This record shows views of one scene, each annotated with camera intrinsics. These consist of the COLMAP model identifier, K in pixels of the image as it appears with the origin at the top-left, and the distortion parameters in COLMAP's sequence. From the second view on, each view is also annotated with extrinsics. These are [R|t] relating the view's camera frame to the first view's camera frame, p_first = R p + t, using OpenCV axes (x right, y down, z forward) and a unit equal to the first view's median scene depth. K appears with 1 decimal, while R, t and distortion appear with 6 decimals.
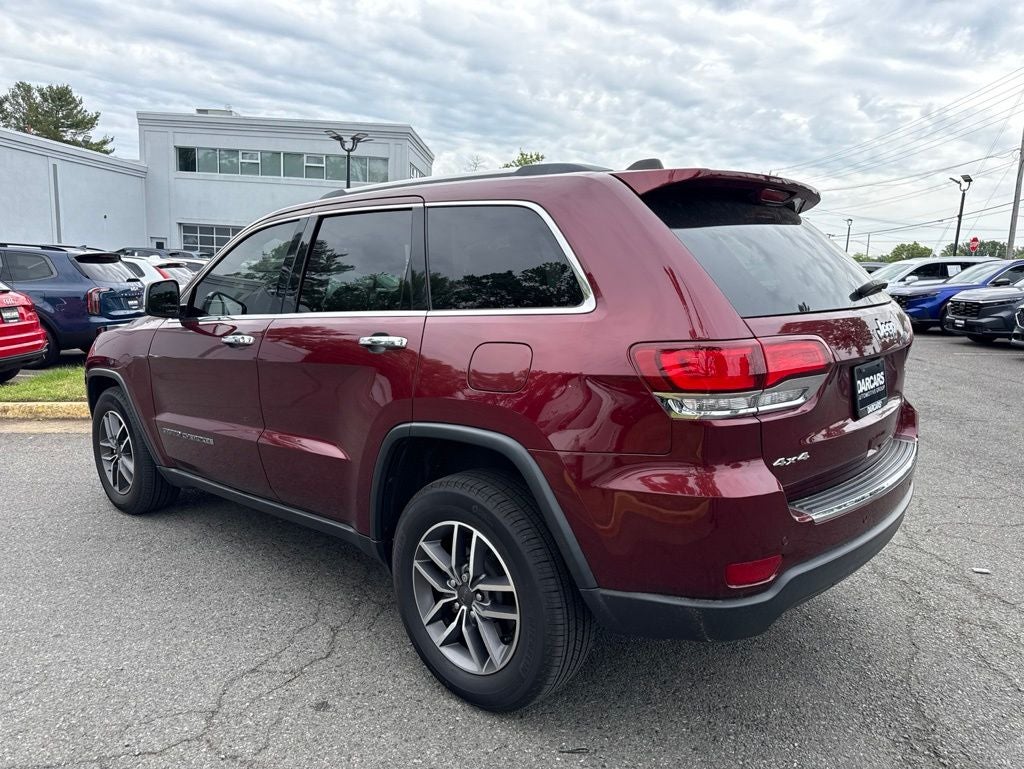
lens RADIAL K [[755.6, 0, 528.0], [0, 755.6, 382.8], [0, 0, 1]] dist [0.016574, -0.017619]
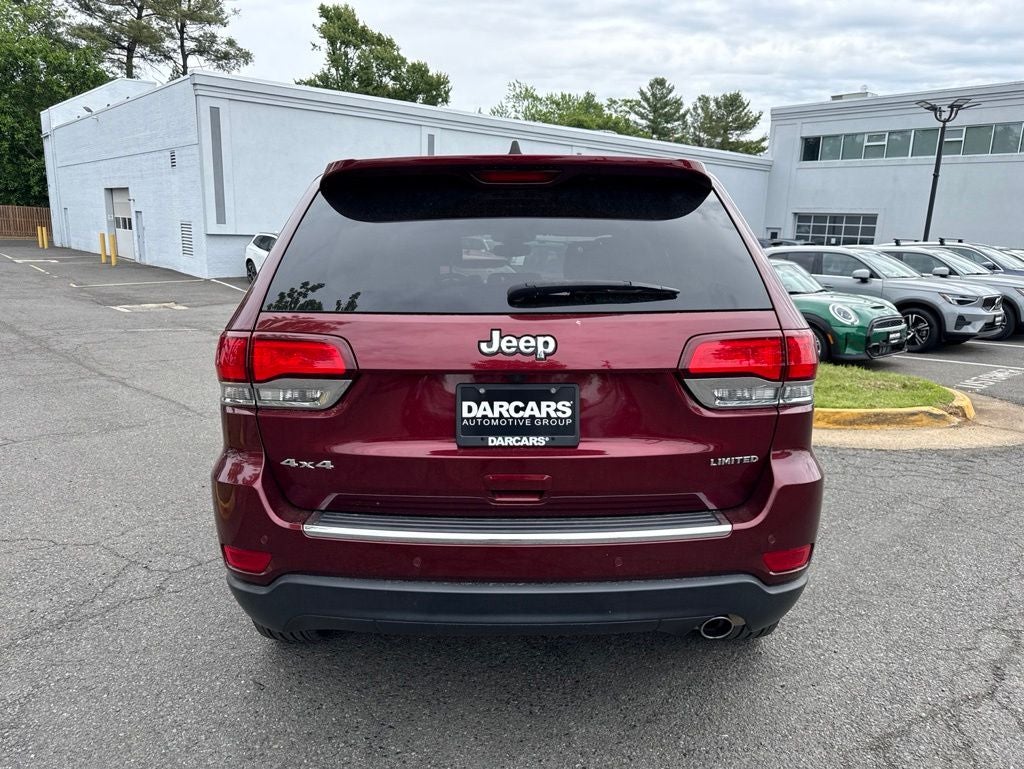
lens RADIAL K [[755.6, 0, 487.3], [0, 755.6, 377.5], [0, 0, 1]] dist [0.016574, -0.017619]
pose [[0.636632, 0.125756, -0.760845, 0.378197], [-0.119853, 0.990761, 0.063471, -0.029338], [0.761797, 0.050782, 0.645822, 0.173939]]
